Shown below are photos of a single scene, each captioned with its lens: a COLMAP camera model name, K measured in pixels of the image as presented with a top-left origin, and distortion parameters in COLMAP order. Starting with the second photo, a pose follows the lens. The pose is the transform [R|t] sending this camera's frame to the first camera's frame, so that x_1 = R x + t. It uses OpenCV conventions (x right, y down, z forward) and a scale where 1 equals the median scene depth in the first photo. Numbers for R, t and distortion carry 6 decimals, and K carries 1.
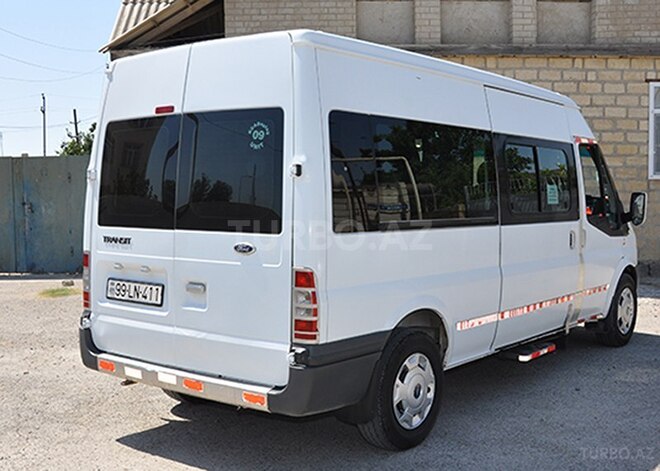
lens RADIAL K [[856.1, 0, 330.0], [0, 856.1, 235.5], [0, 0, 1]] dist [-0.136595, 0.014290]
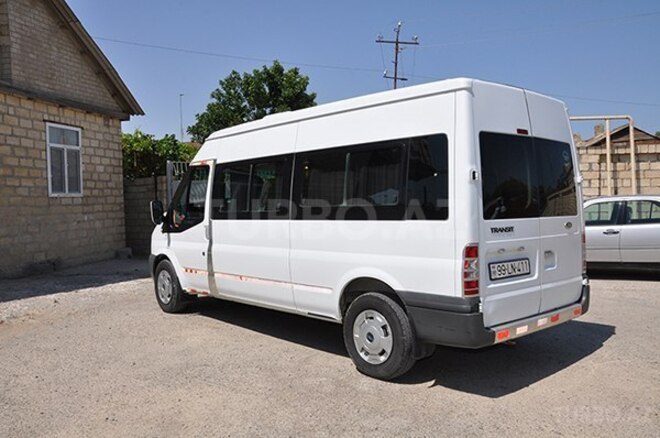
lens RADIAL K [[572.3, 0, 330.0], [0, 572.3, 219.0], [0, 0, 1]] dist [-0.004054, -0.002413]
pose [[0.152844, -0.027553, 0.987866, -1.077640], [0.071128, 0.997325, 0.016812, -0.040791], [-0.985687, 0.067695, 0.154395, 1.085159]]
